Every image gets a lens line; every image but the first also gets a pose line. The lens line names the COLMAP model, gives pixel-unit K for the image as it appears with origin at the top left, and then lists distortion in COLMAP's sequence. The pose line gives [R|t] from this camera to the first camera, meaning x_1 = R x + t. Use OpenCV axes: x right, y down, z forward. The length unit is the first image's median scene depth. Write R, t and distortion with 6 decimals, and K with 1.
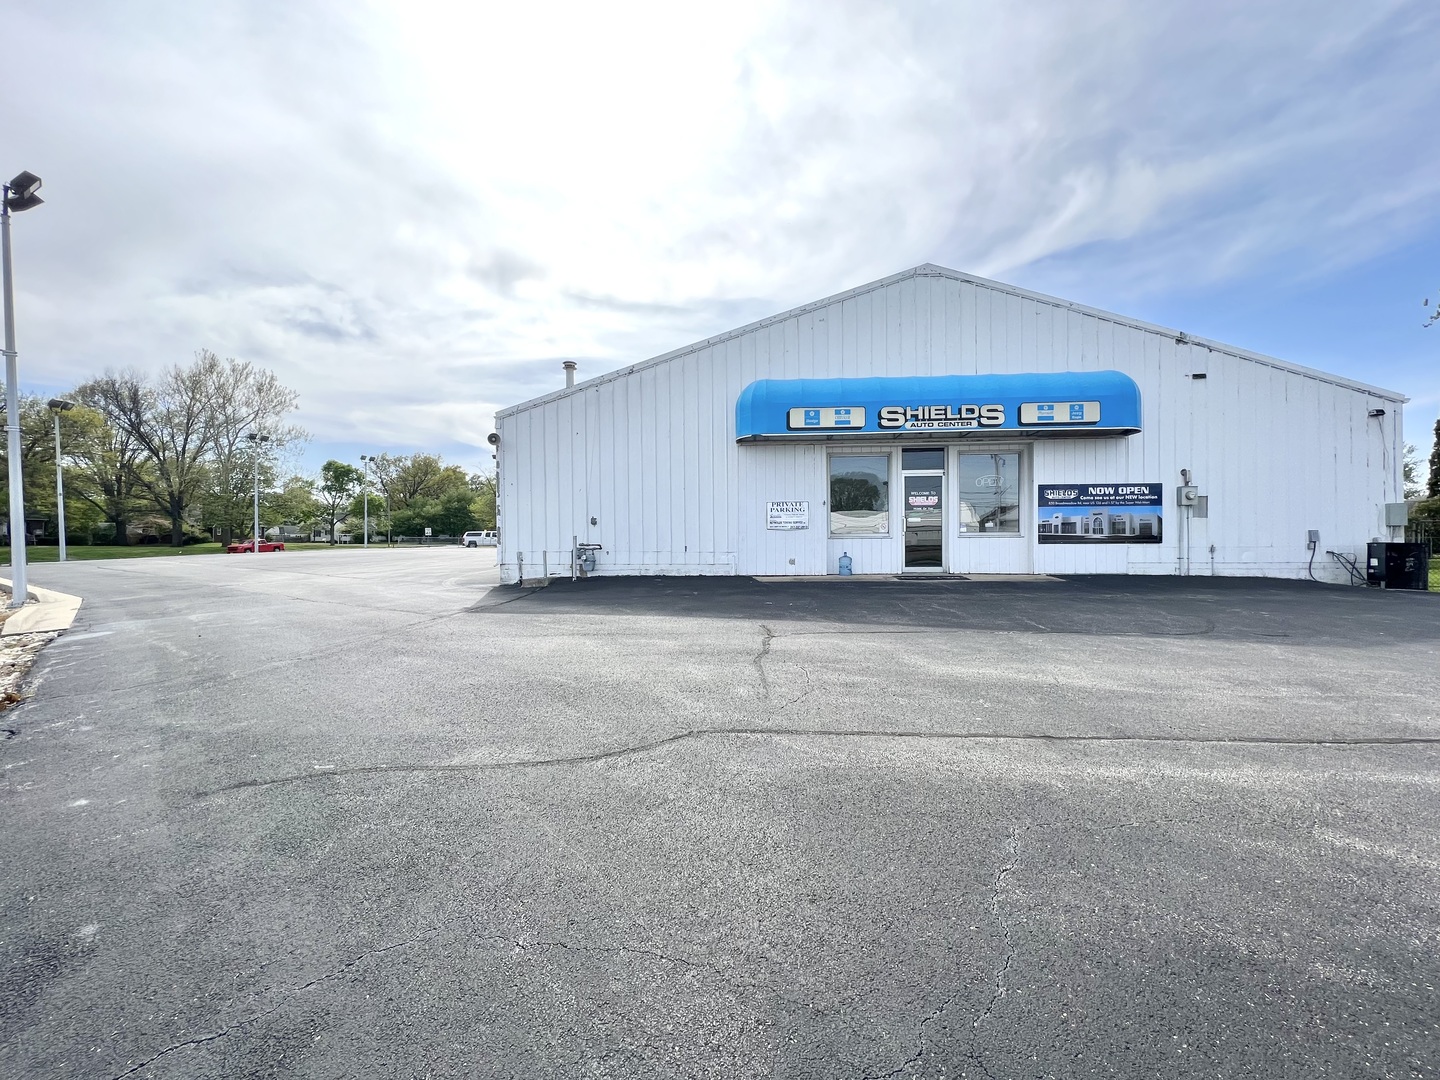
lens RADIAL K [[579.5, 0, 719.4], [0, 579.5, 540.7], [0, 0, 1]] dist [-0.000818, -0.000315]
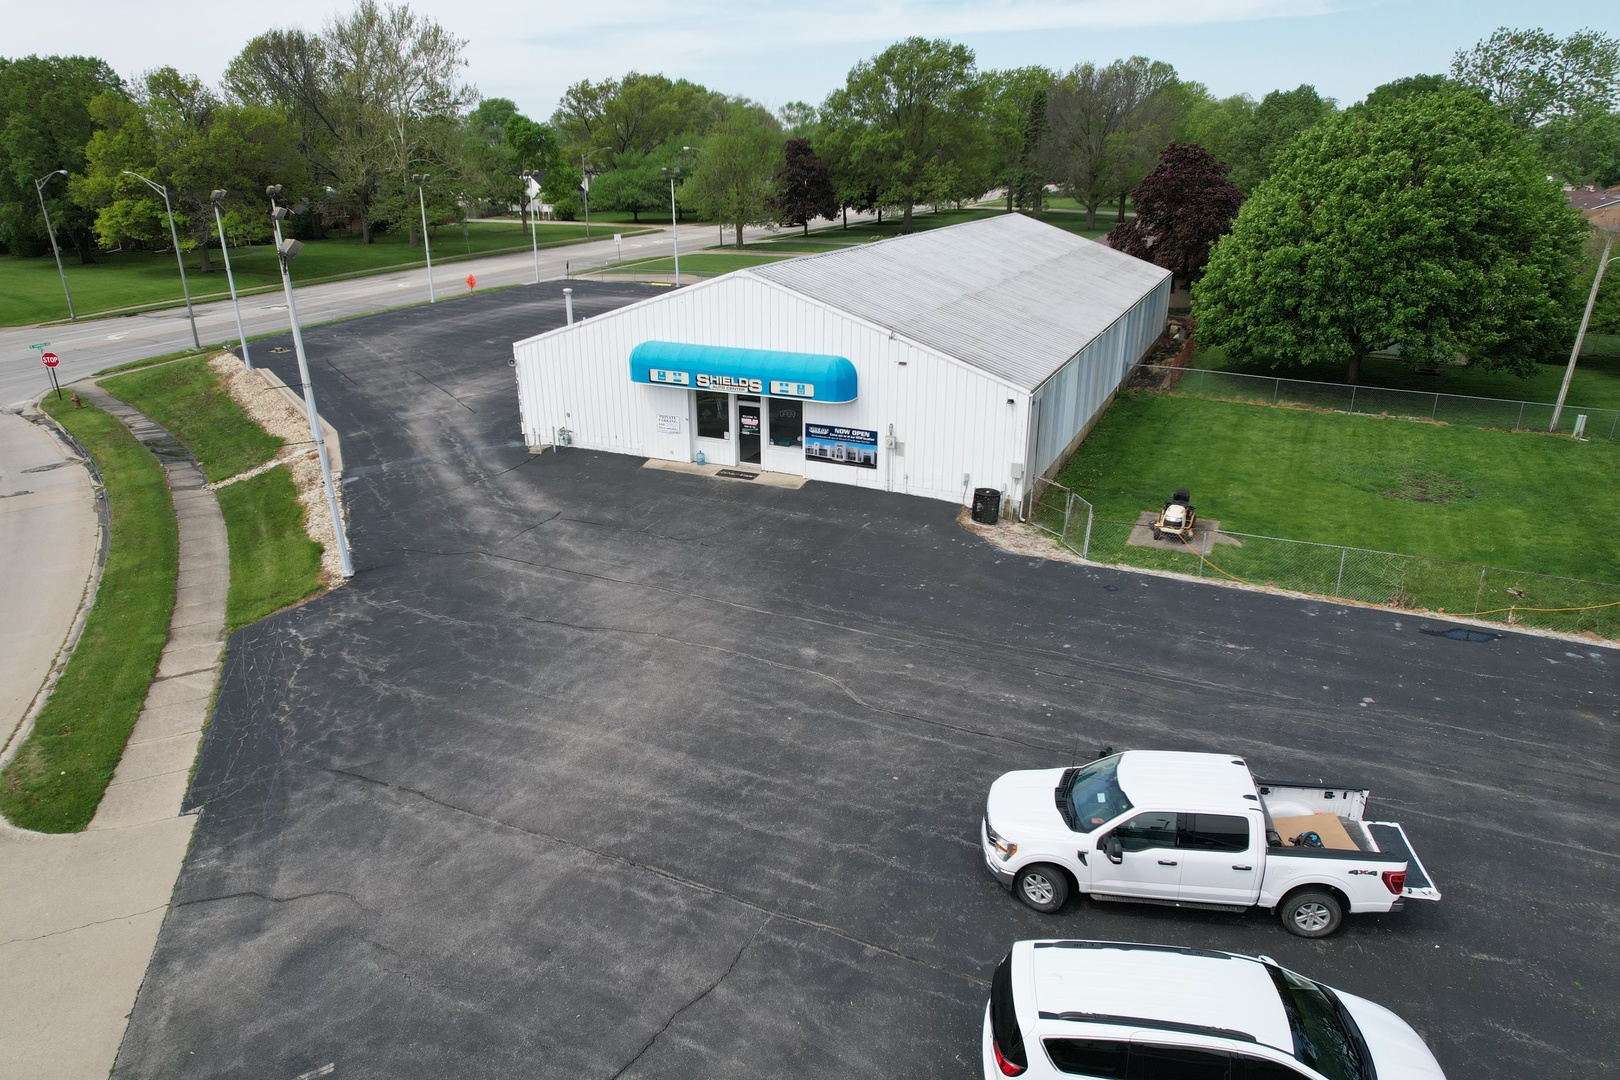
lens RADIAL K [[1009.3, 0, 812.9], [0, 1009.3, 540.7], [0, 0, 1]] dist [0.004444, 0.001636]
pose [[0.931530, 0.132456, -0.338685, 1.523263], [0.004390, 0.927148, 0.374671, -0.813024], [0.363638, -0.350504, 0.863084, -1.412138]]
